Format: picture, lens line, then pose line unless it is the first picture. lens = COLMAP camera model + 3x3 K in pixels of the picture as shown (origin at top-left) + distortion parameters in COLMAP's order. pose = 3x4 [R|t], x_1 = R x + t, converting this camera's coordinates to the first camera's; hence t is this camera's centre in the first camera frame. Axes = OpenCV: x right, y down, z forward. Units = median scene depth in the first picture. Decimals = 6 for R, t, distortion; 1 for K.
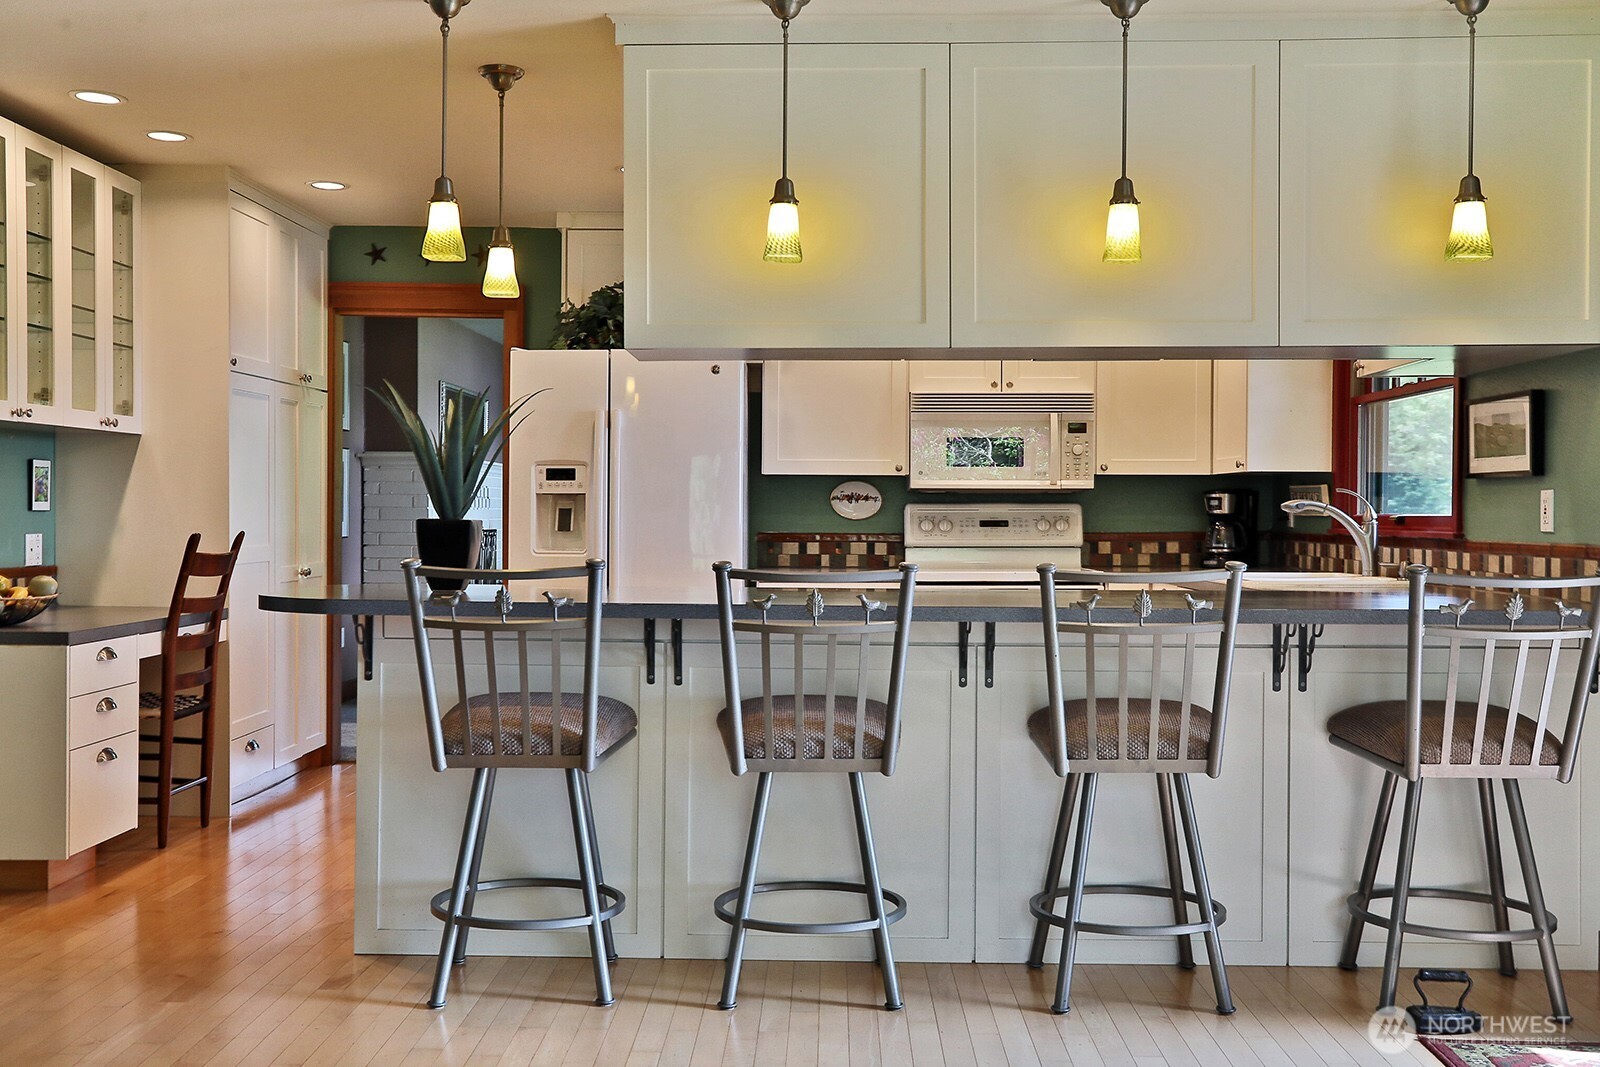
lens RADIAL K [[1637.3, 0, 800.0], [0, 1637.3, 533.5], [0, 0, 1]] dist [0.007932, 0.033078]
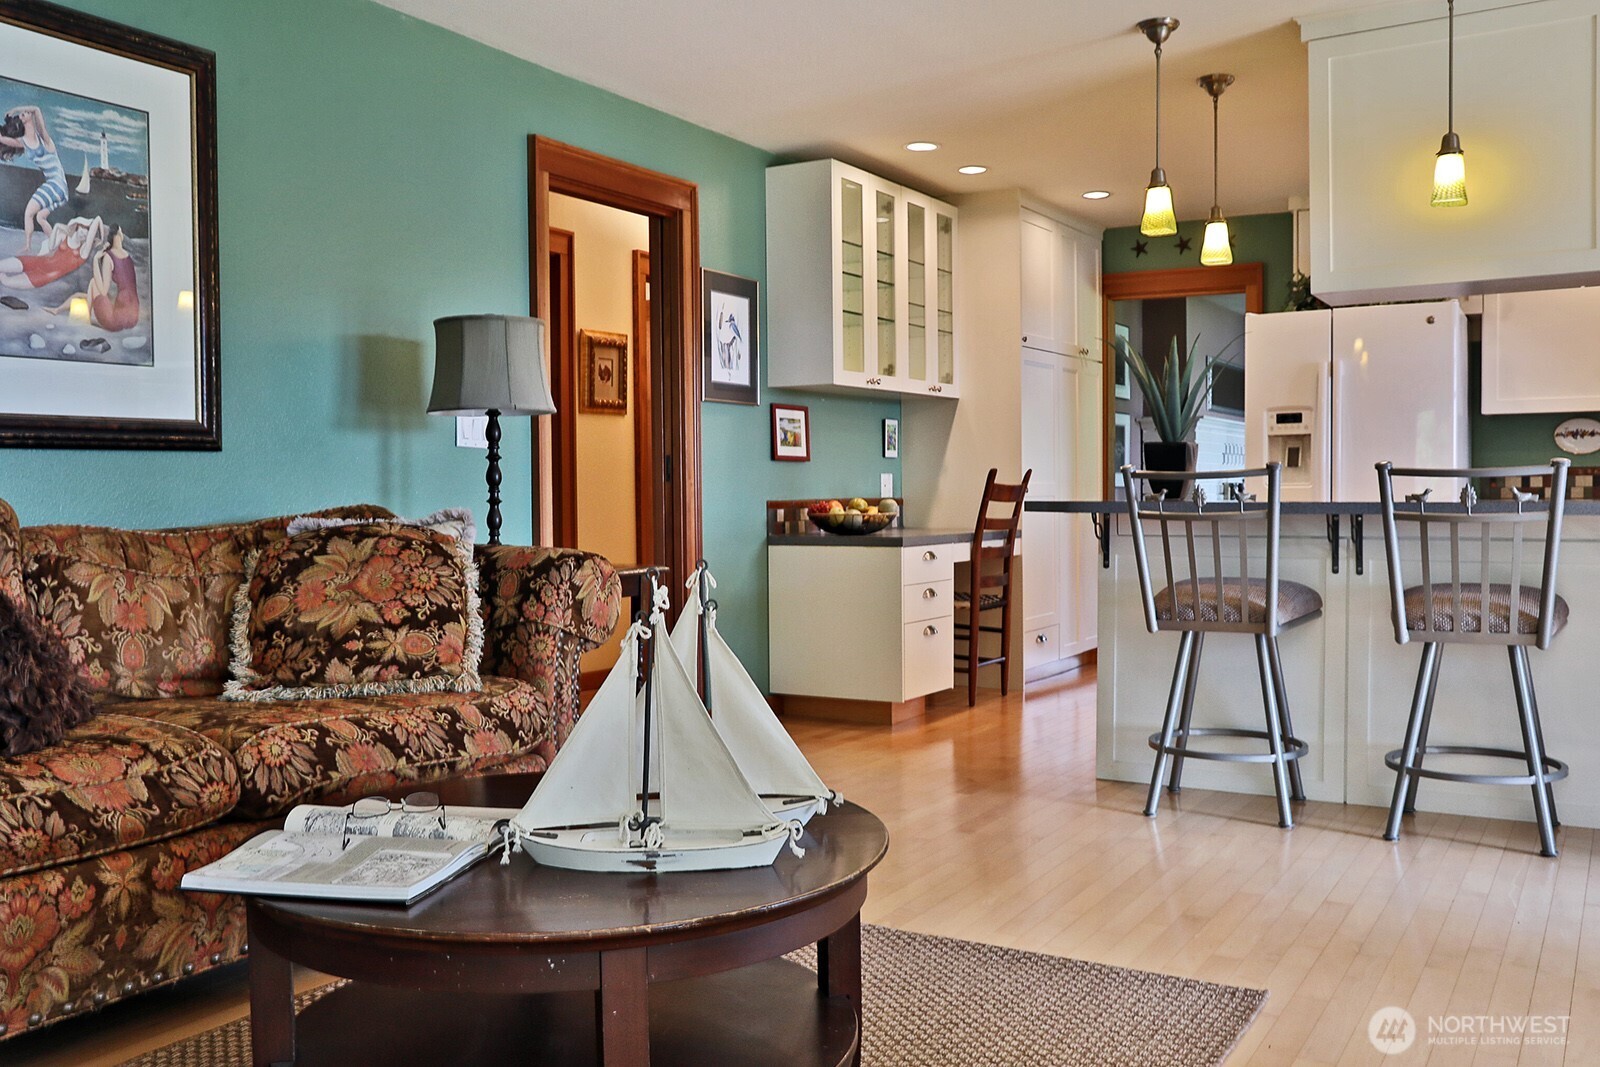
lens RADIAL K [[1422.3, 0, 800.0], [0, 1422.3, 533.5], [0, 0, 1]] dist [-0.064013, 0.080018]
pose [[0.867589, 0.000760, -0.497281, 0.067169], [0.007284, 0.999872, 0.014236, 0.037018], [0.497228, -0.015973, 0.867473, -0.069425]]
